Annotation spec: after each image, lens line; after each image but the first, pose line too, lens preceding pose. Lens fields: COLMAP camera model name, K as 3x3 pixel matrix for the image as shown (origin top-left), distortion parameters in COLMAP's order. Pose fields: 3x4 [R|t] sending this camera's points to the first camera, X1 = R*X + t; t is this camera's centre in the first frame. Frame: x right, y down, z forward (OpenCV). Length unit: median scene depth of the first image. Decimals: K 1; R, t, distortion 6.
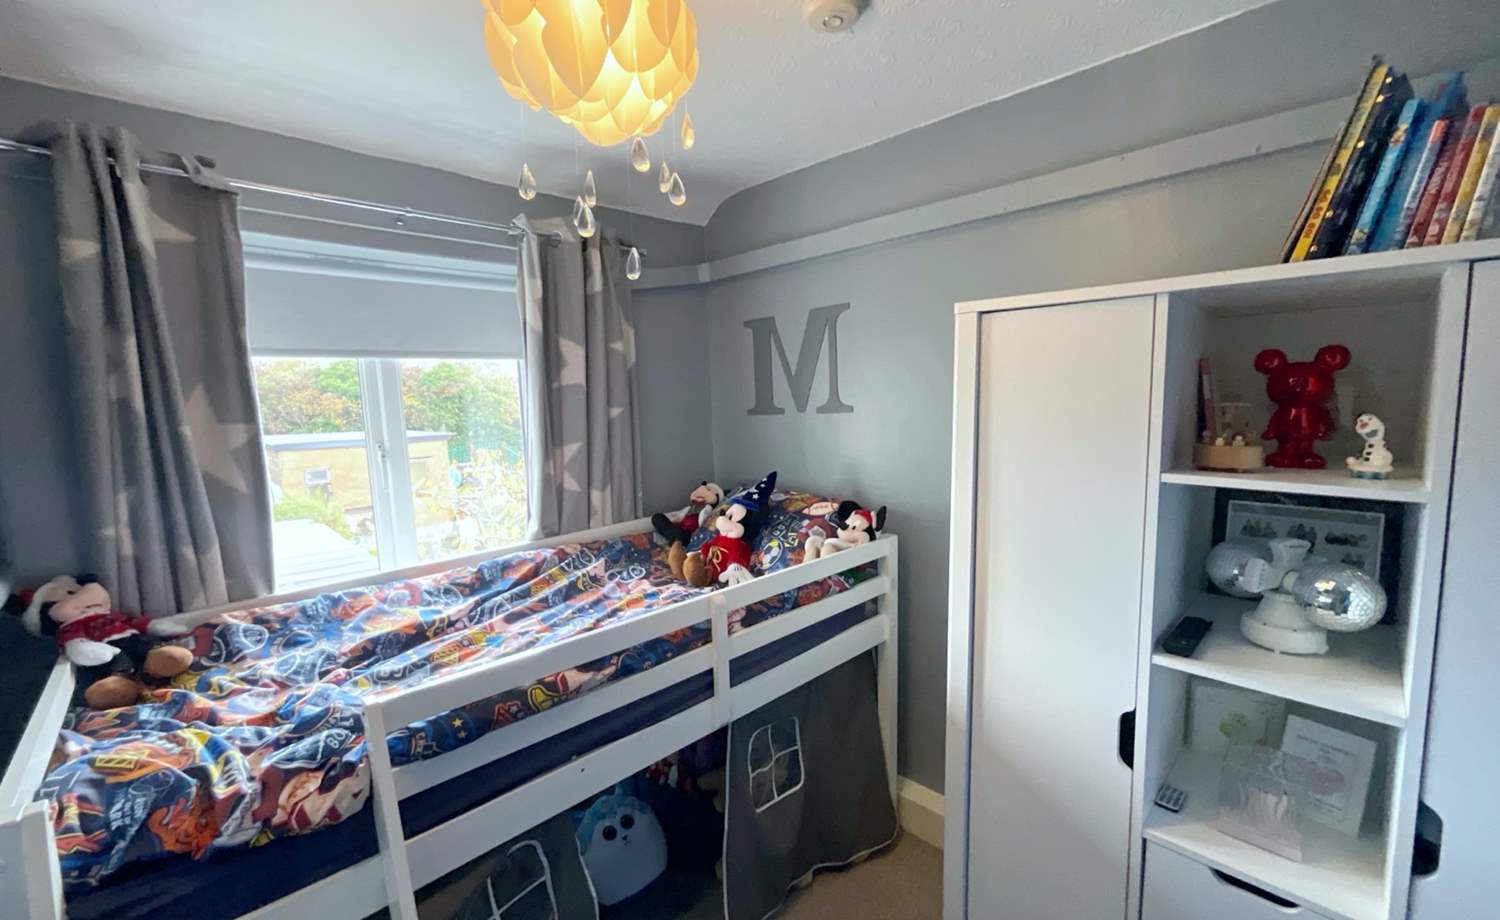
lens RADIAL K [[605.0, 0, 747.2], [0, 605.0, 459.9], [0, 0, 1]] dist [-0.000366, -0.001527]
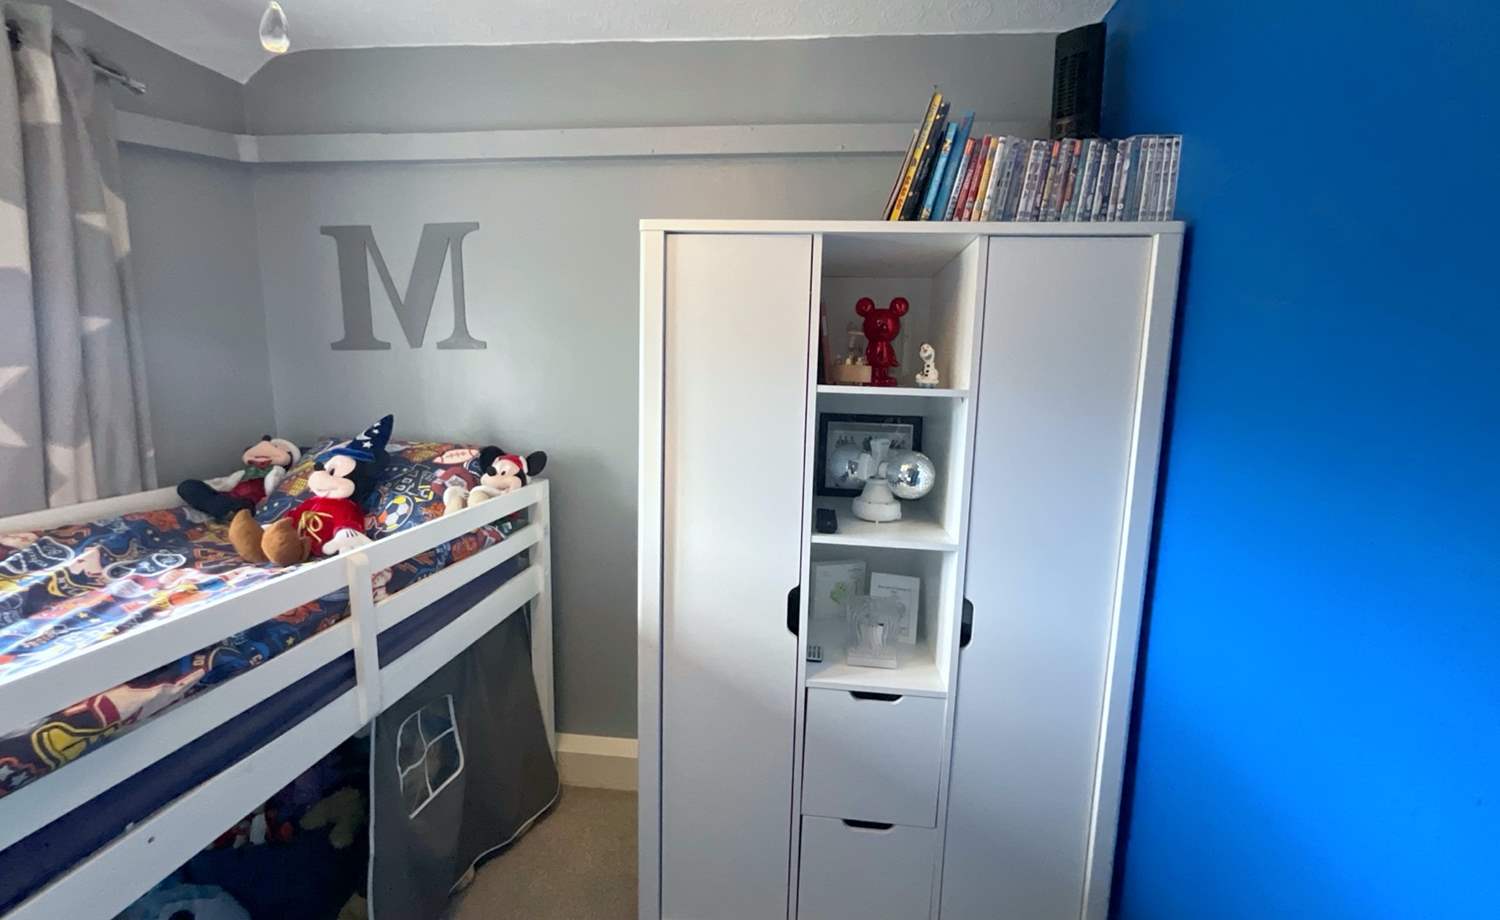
lens RADIAL K [[605.0, 0, 752.8], [0, 605.0, 456.8], [0, 0, 1]] dist [-0.000366, -0.001527]
pose [[0.776018, -0.043050, 0.629240, -0.130931], [0.023739, 0.998955, 0.039068, 0.080921], [-0.630264, -0.015380, 0.776229, 0.091875]]
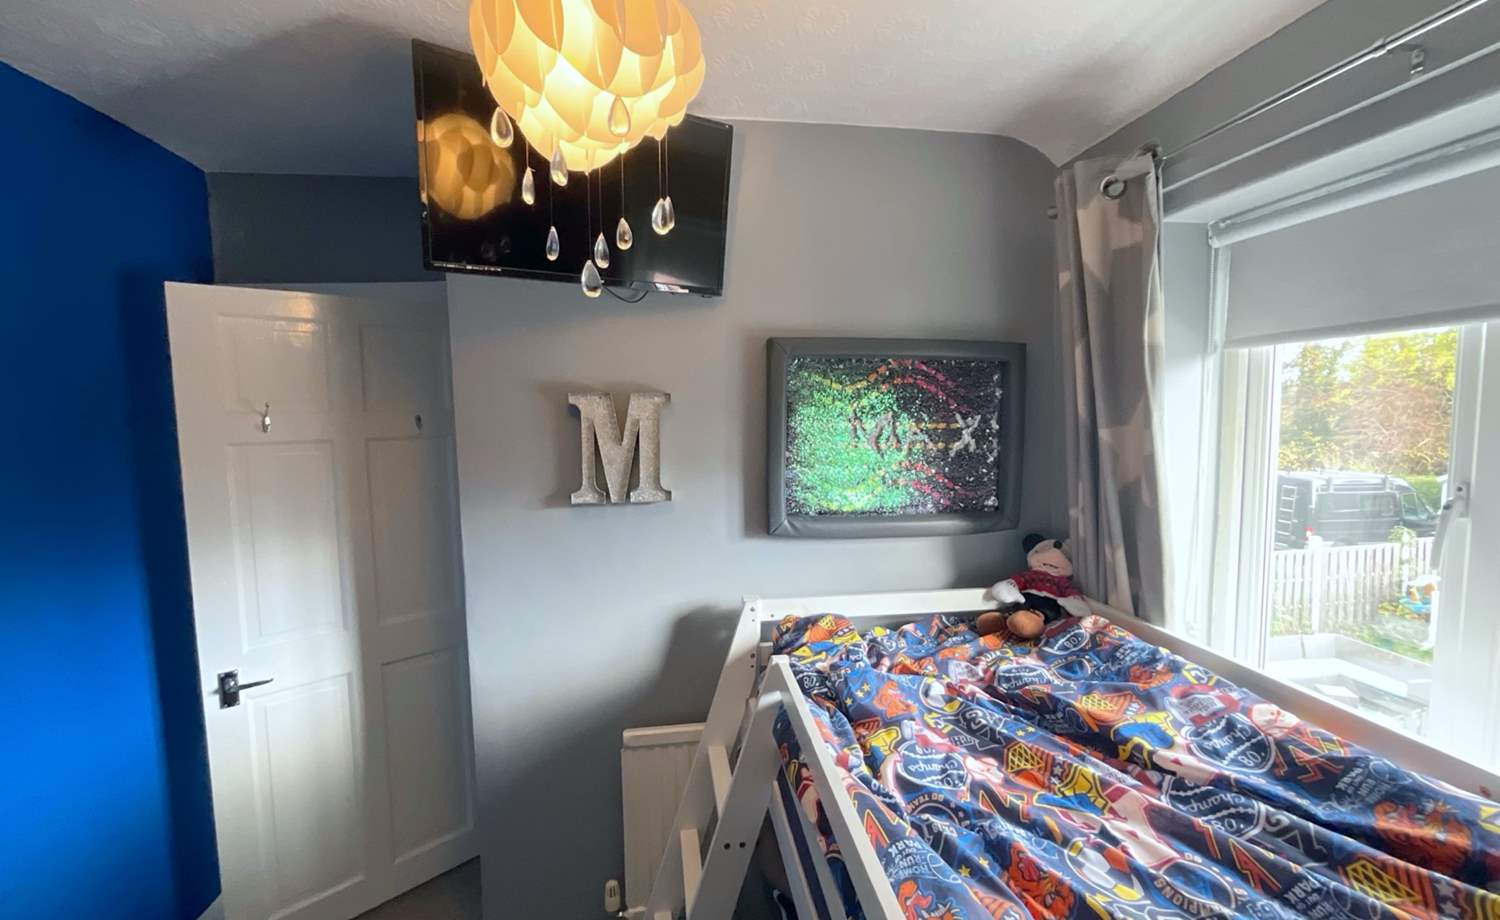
lens RADIAL K [[605.0, 0, 755.4], [0, 605.0, 456.9], [0, 0, 1]] dist [-0.000366, -0.001527]
pose [[-0.585914, 0.090856, -0.805264, 0.209823], [-0.061606, 0.985826, 0.156053, -0.108707], [0.808028, 0.141043, -0.572012, 0.934304]]
